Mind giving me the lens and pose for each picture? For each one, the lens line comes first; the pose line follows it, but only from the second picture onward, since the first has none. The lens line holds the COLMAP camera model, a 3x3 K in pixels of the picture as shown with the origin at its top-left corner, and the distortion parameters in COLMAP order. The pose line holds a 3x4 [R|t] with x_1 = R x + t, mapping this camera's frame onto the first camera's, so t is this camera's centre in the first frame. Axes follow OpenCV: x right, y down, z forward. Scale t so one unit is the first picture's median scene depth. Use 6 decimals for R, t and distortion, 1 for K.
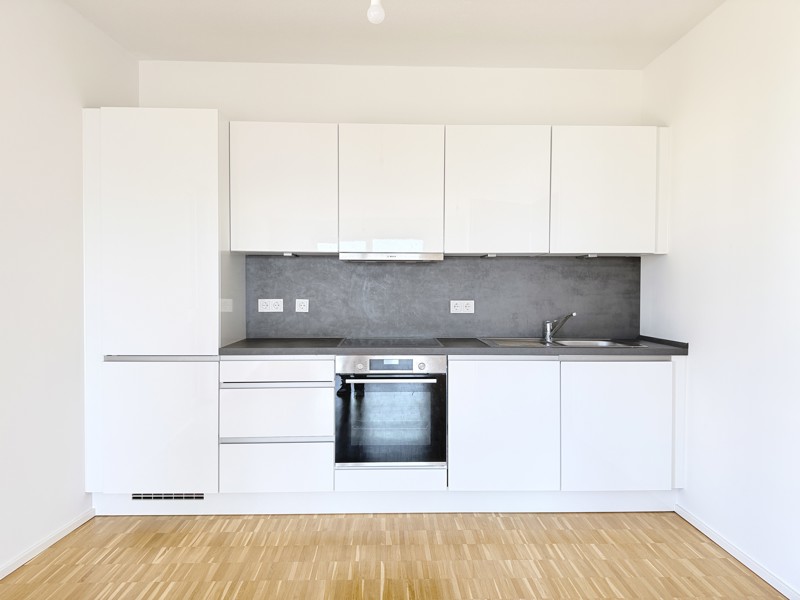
lens RADIAL K [[560.9, 0, 400.0], [0, 560.9, 300.0], [0, 0, 1]] dist [0.060974, -0.068435]
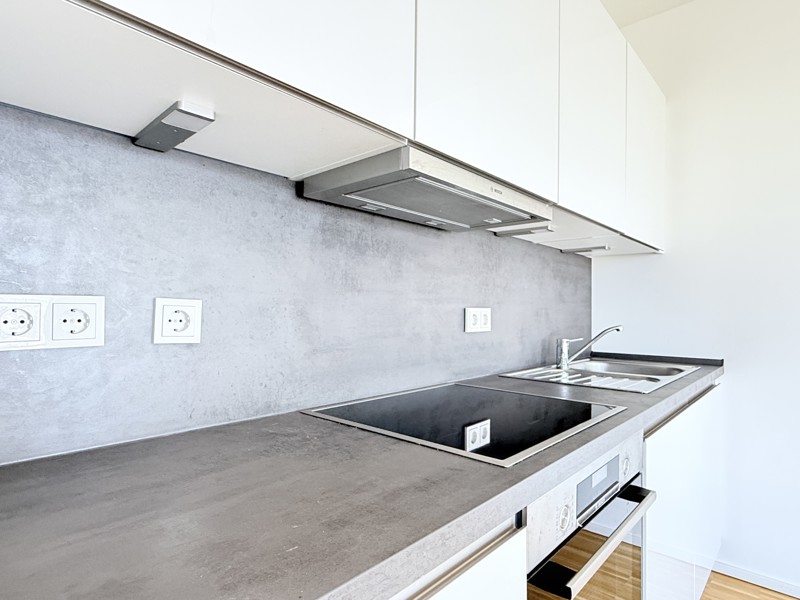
lens RADIAL K [[450.4, 0, 400.0], [0, 450.4, 300.0], [0, 0, 1]] dist [-0.001846, -0.001821]
pose [[0.694660, 0.020415, 0.719048, -0.262028], [0.002046, 0.999537, -0.030355, 0.006282], [-0.719335, 0.022558, 0.694297, 0.754748]]
